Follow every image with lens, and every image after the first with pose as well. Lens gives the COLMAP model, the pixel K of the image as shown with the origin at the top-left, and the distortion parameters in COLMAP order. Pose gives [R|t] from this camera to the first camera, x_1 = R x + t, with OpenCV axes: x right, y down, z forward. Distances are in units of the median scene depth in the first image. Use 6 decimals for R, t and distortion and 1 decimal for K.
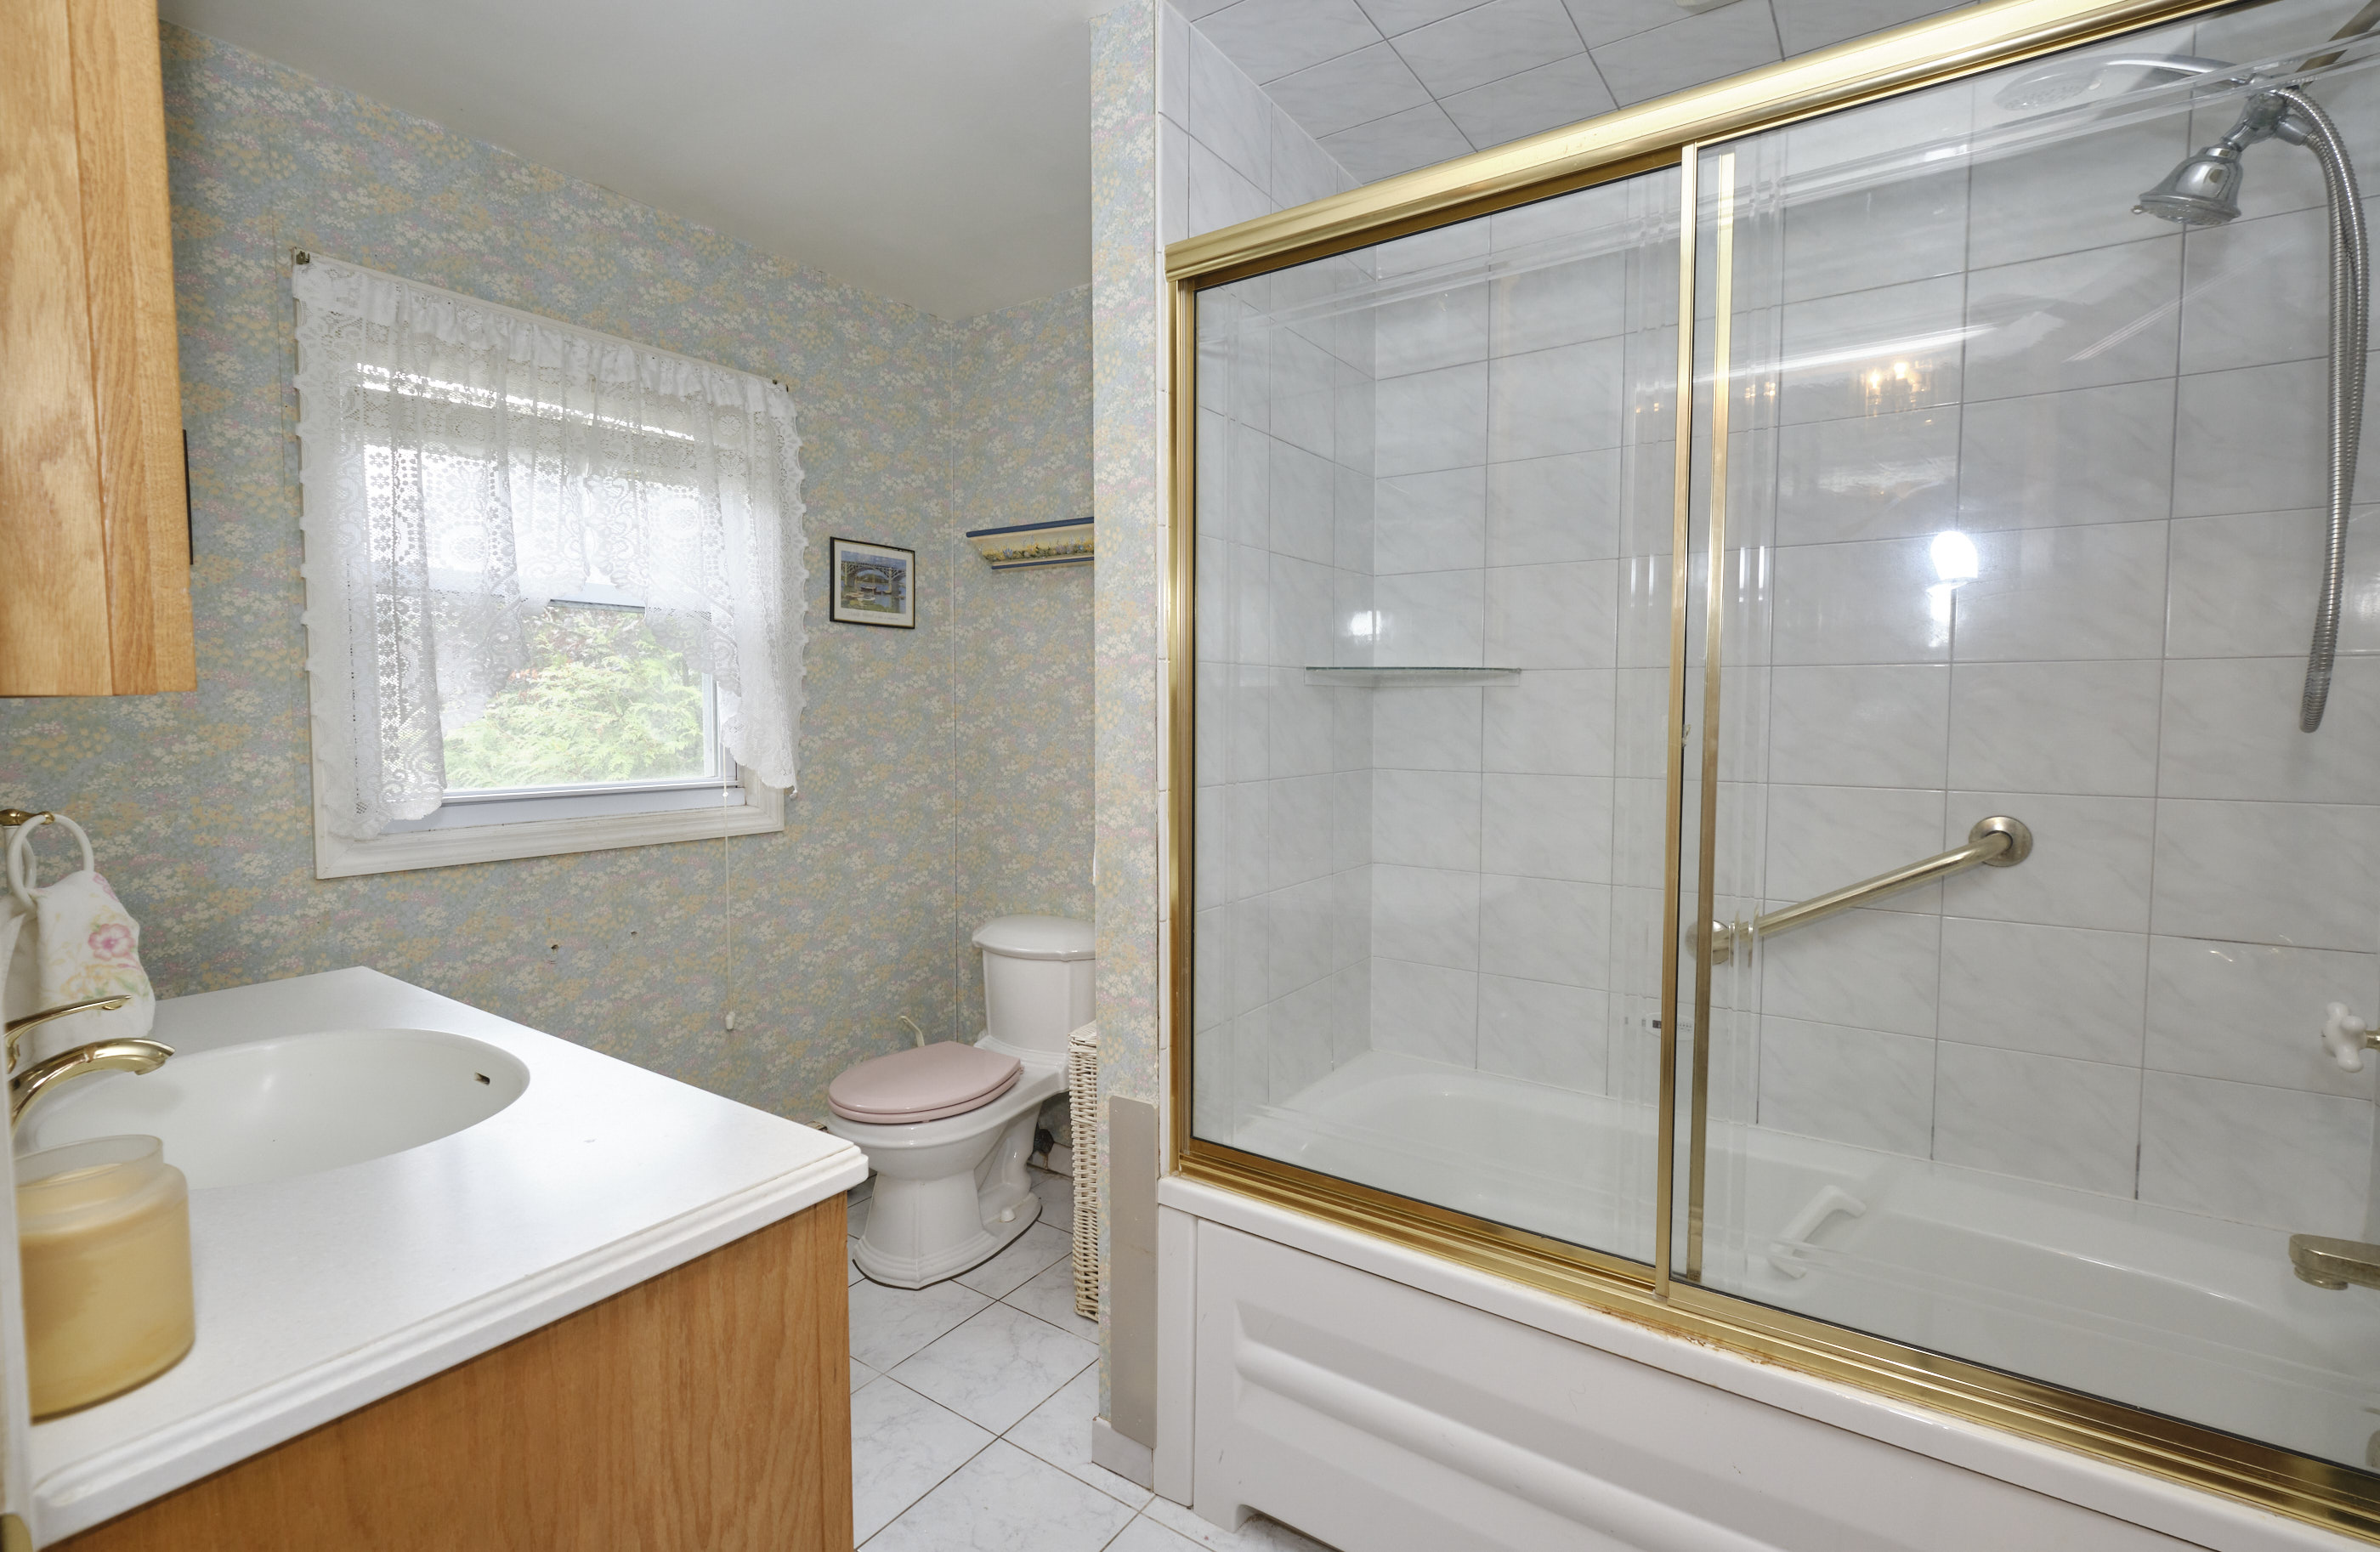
lens RADIAL K [[1110.6, 0, 1191.9], [0, 1110.6, 772.9], [0, 0, 1]] dist [-0.000400, -0.000470]
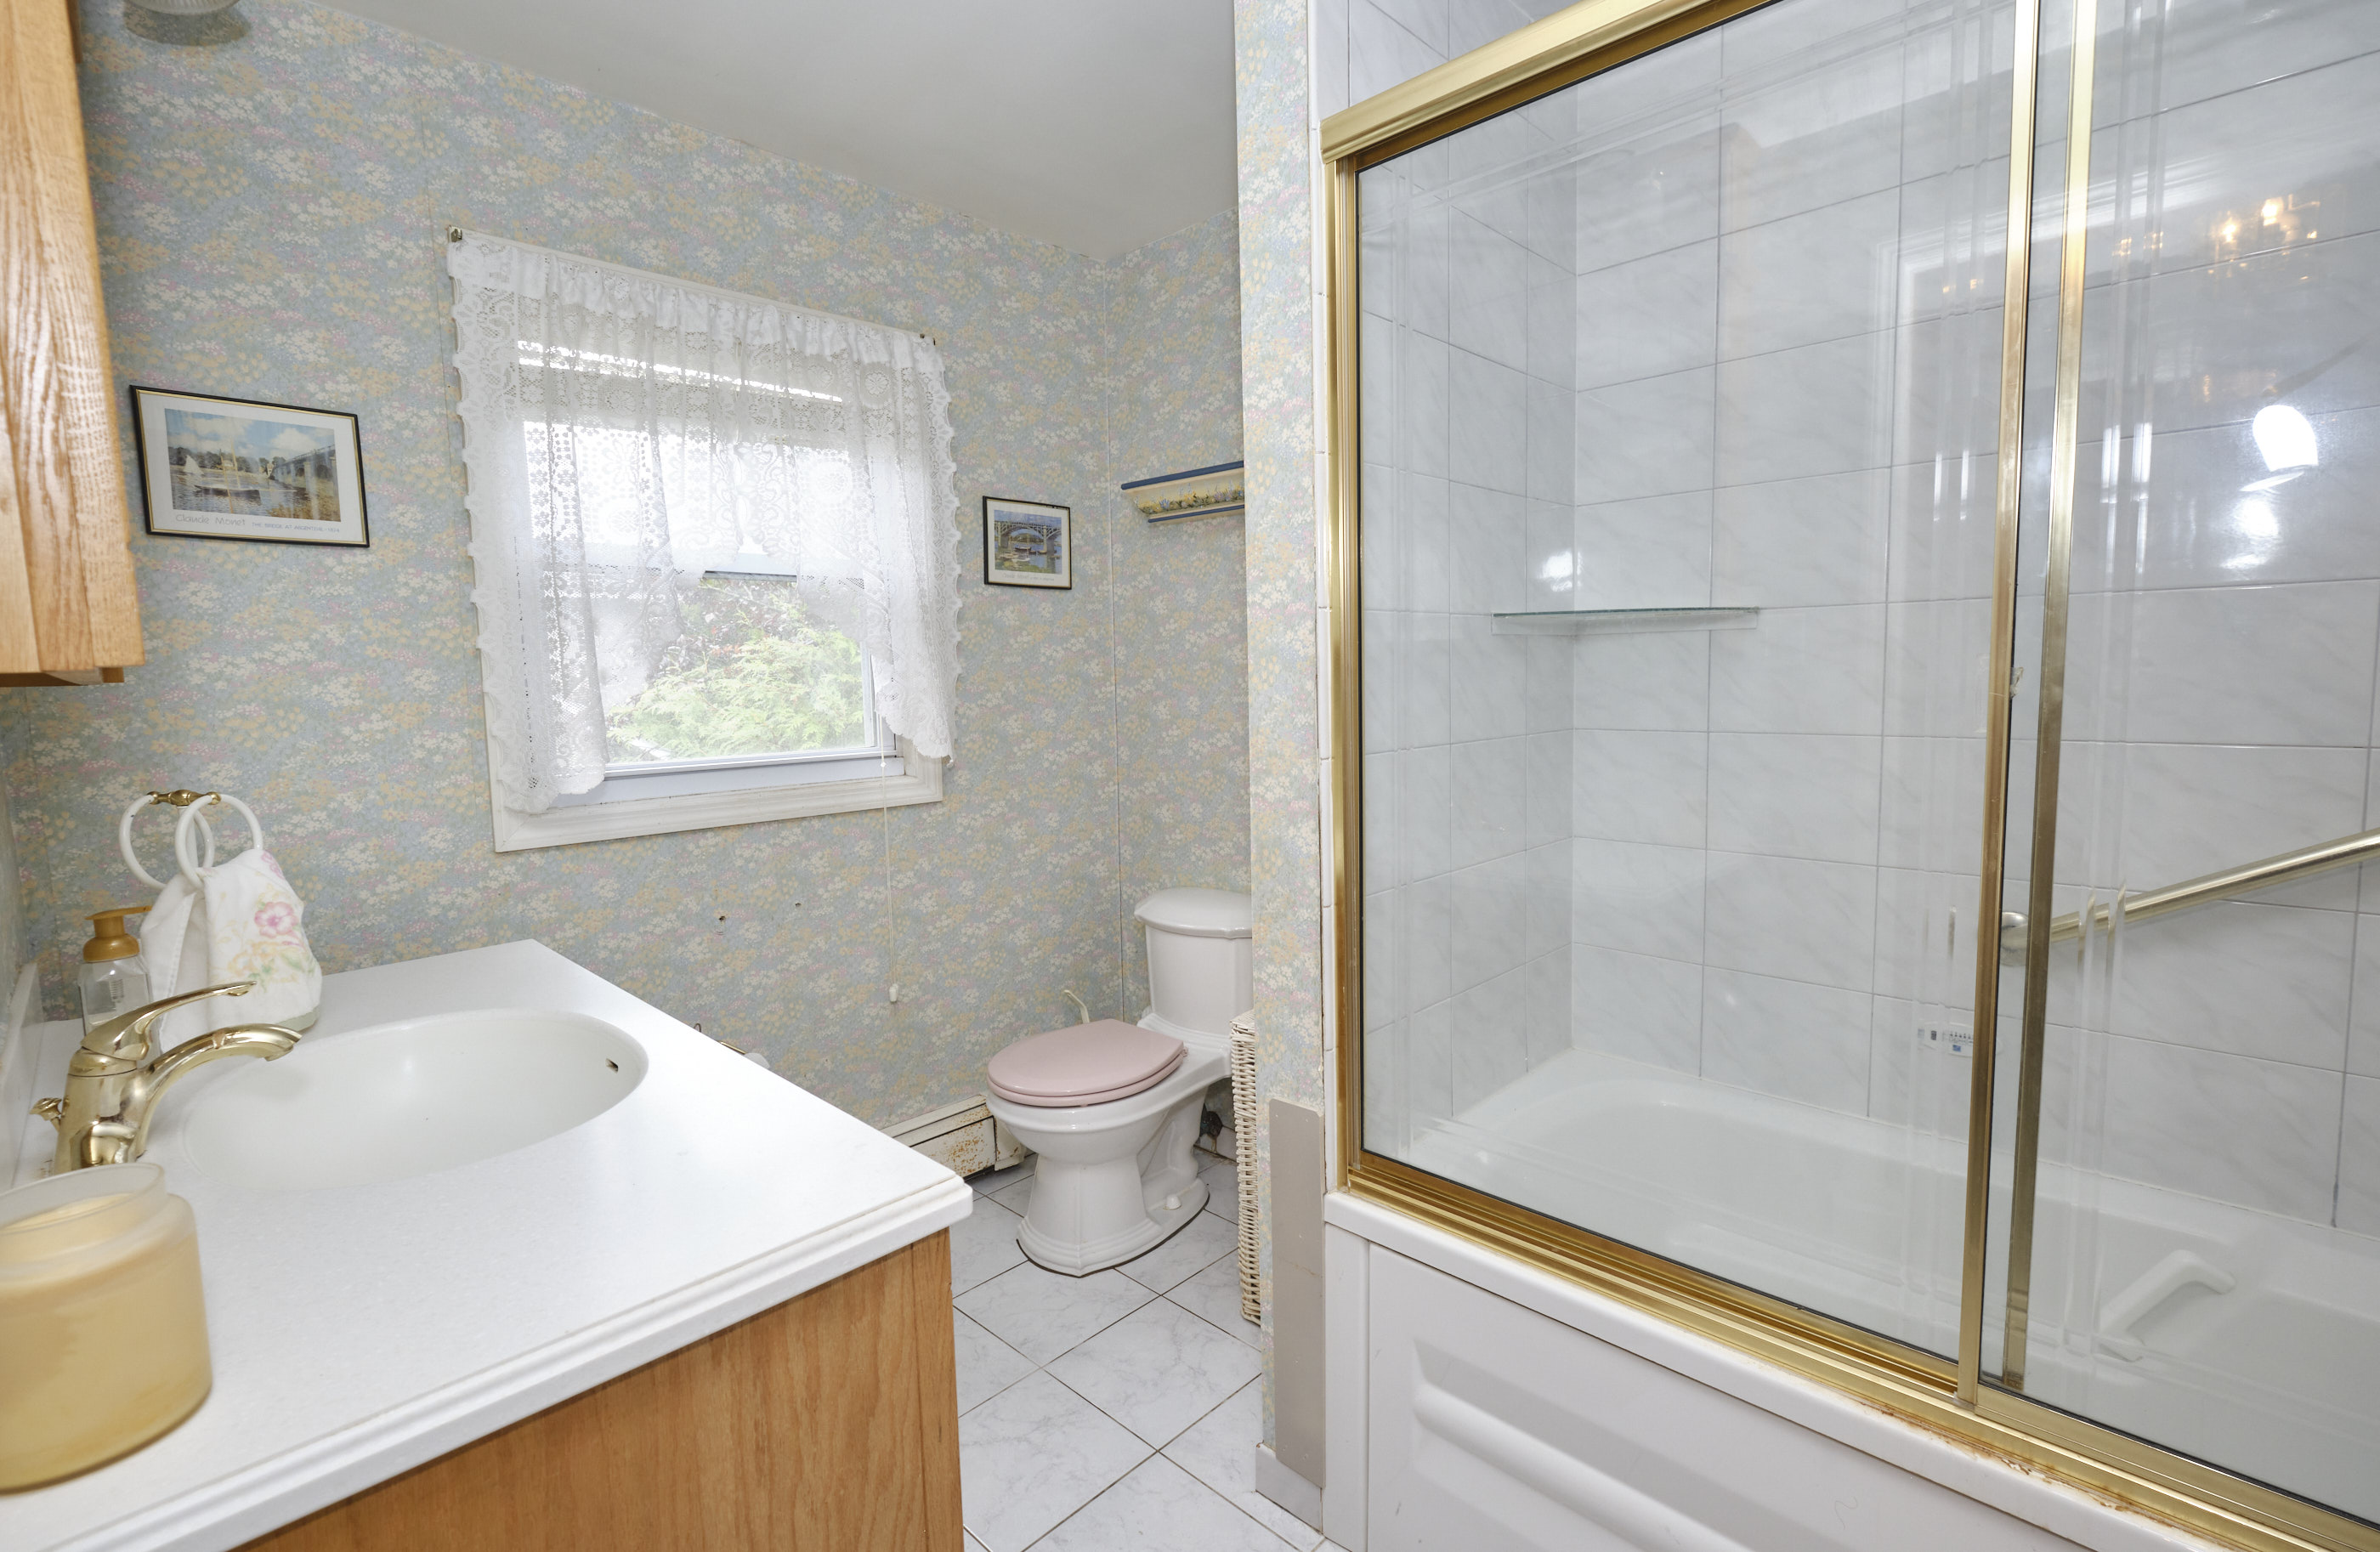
lens RADIAL K [[1110.6, 0, 1178.0], [0, 1110.6, 773.0], [0, 0, 1]] dist [-0.000400, -0.000470]
pose [[0.984593, -0.007336, -0.174710, 0.011641], [0.013292, 0.999369, 0.032943, -0.003040], [0.174358, -0.034758, 0.984069, 0.108131]]
